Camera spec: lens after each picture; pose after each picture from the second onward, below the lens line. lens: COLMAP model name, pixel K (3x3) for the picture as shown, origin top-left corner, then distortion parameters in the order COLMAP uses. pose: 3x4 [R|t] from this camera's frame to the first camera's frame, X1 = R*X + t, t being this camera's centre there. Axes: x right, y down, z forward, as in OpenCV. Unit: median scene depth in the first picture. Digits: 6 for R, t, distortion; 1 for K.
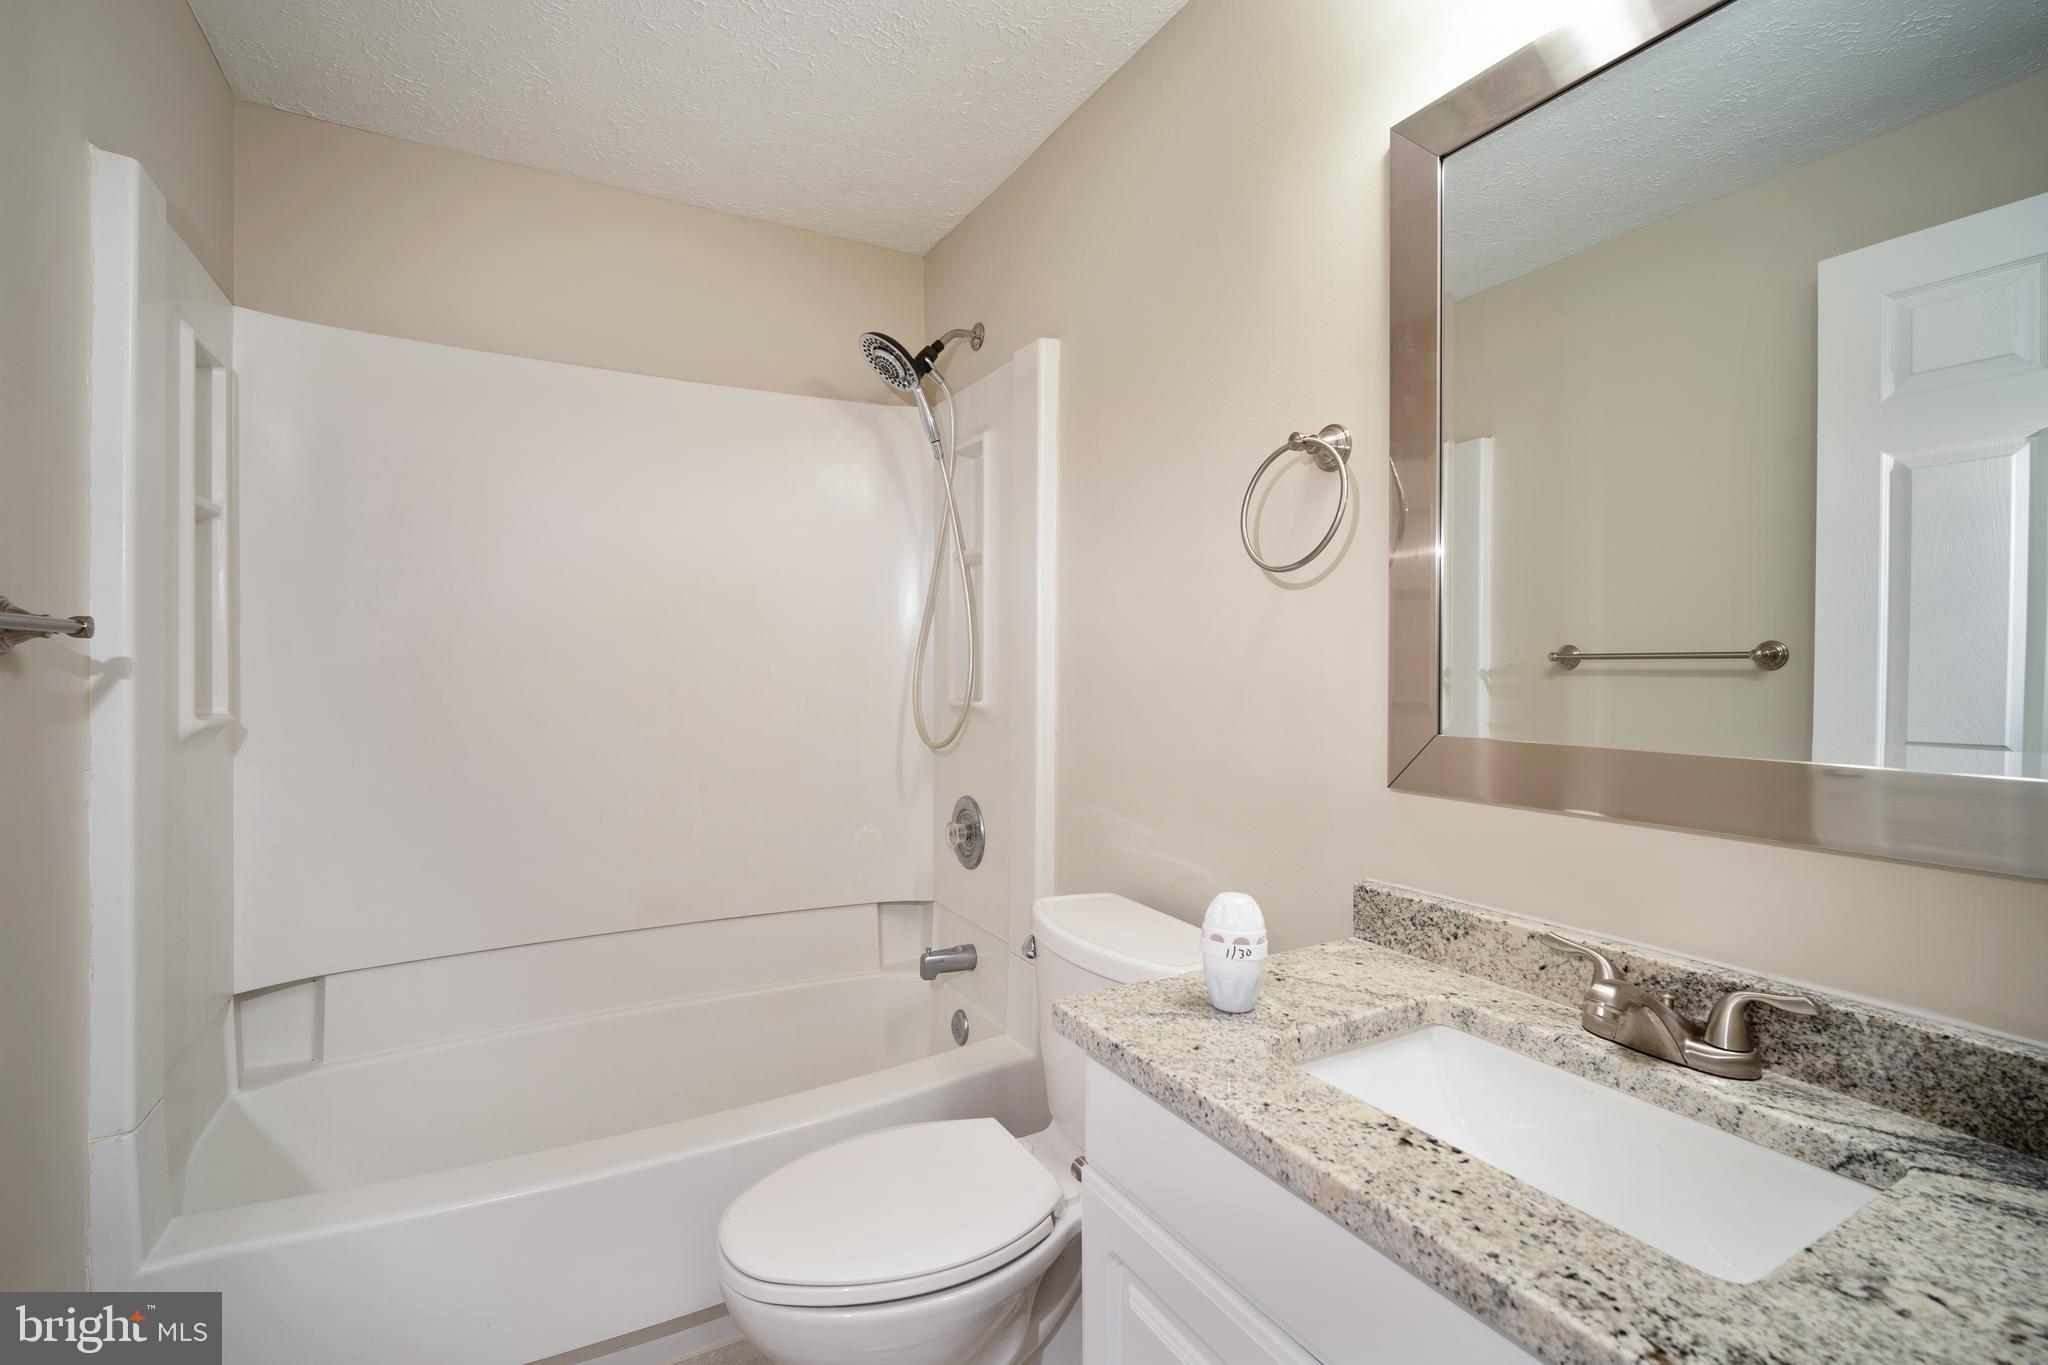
lens RADIAL K [[911.4, 0, 1032.4], [0, 911.4, 669.2], [0, 0, 1]] dist [-0.014378, 0.005119]
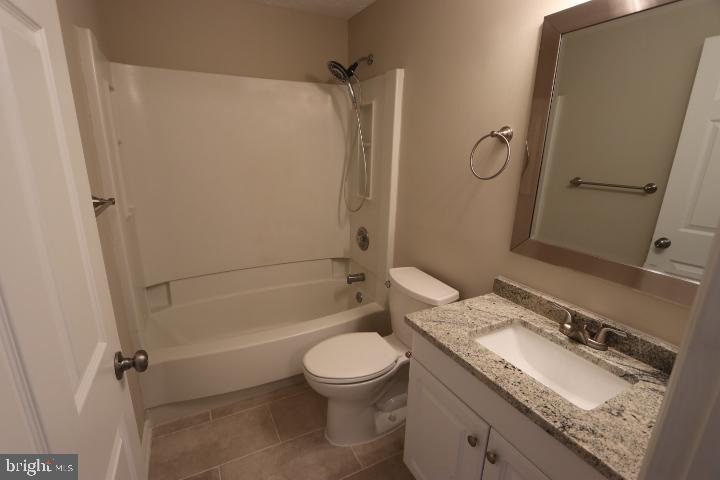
lens RADIAL K [[330.7, 0, 349.7], [0, 330.7, 241.7], [0, 0, 1]] dist [-0.015575, 0.000175]
pose [[0.998362, 0.021757, -0.052913, -0.143992], [-0.006831, 0.963582, 0.267326, -0.274762], [0.056802, -0.266527, 0.962152, -0.178004]]
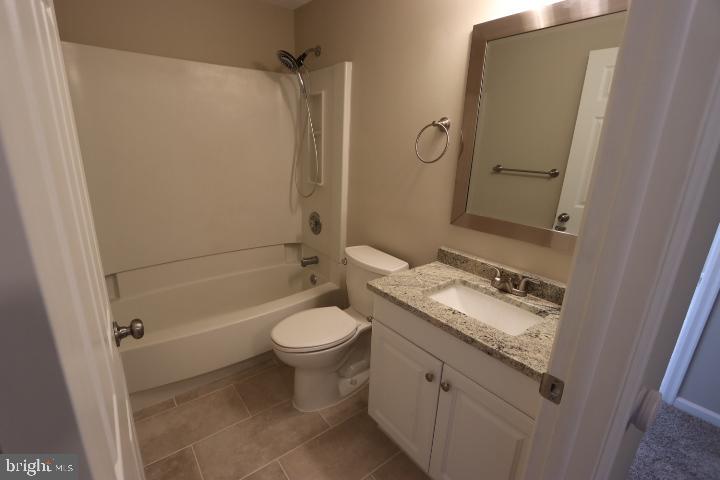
lens RADIAL K [[330.7, 0, 349.7], [0, 330.7, 241.7], [0, 0, 1]] dist [-0.015575, 0.000175]
pose [[0.991178, -0.017726, 0.131345, -0.268324], [-0.020946, 0.957611, 0.287303, -0.244462], [-0.130870, -0.287519, 0.948792, -0.349002]]
